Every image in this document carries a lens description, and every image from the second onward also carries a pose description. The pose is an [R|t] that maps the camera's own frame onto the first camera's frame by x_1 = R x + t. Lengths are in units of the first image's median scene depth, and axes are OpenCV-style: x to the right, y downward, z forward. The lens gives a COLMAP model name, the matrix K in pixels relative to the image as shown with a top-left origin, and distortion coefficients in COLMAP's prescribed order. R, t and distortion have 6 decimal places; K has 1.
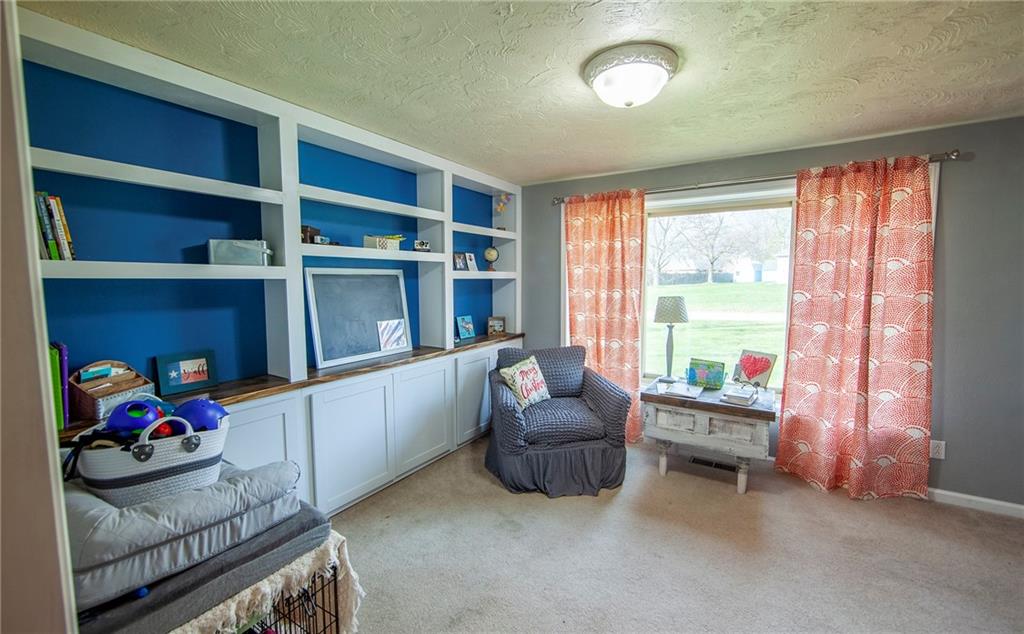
lens RADIAL K [[414.5, 0, 518.8], [0, 414.5, 316.8], [0, 0, 1]] dist [0.000115, 0.000214]
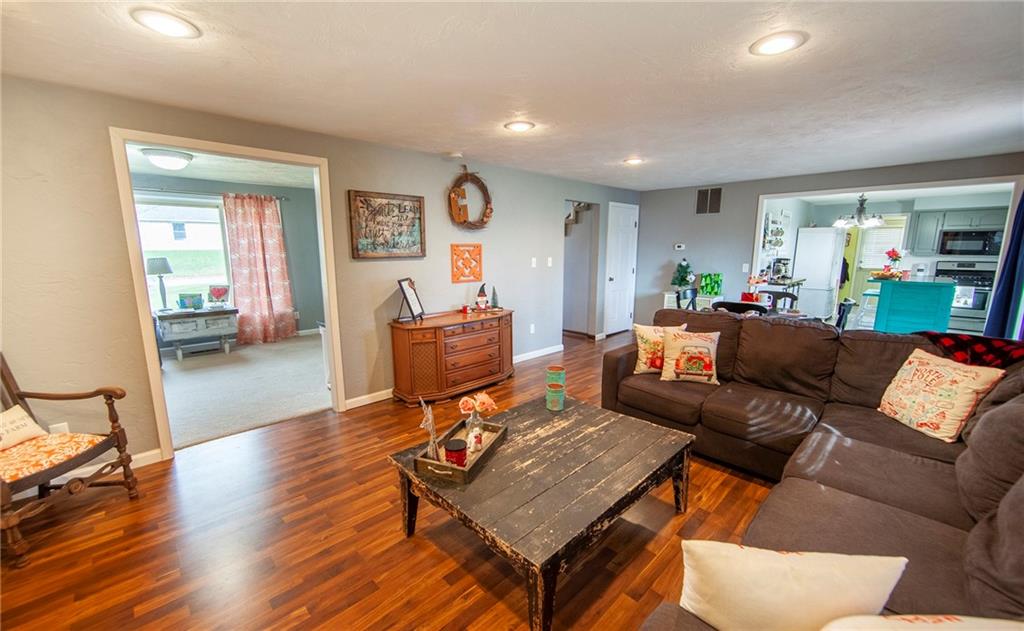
lens RADIAL K [[414.5, 0, 518.8], [0, 414.5, 315.3], [0, 0, 1]] dist [0.000115, 0.000214]
pose [[0.239646, -0.159014, 0.957750, -1.030574], [0.083572, 0.986213, 0.142829, 0.068201], [-0.967257, 0.045812, 0.249631, -0.890088]]
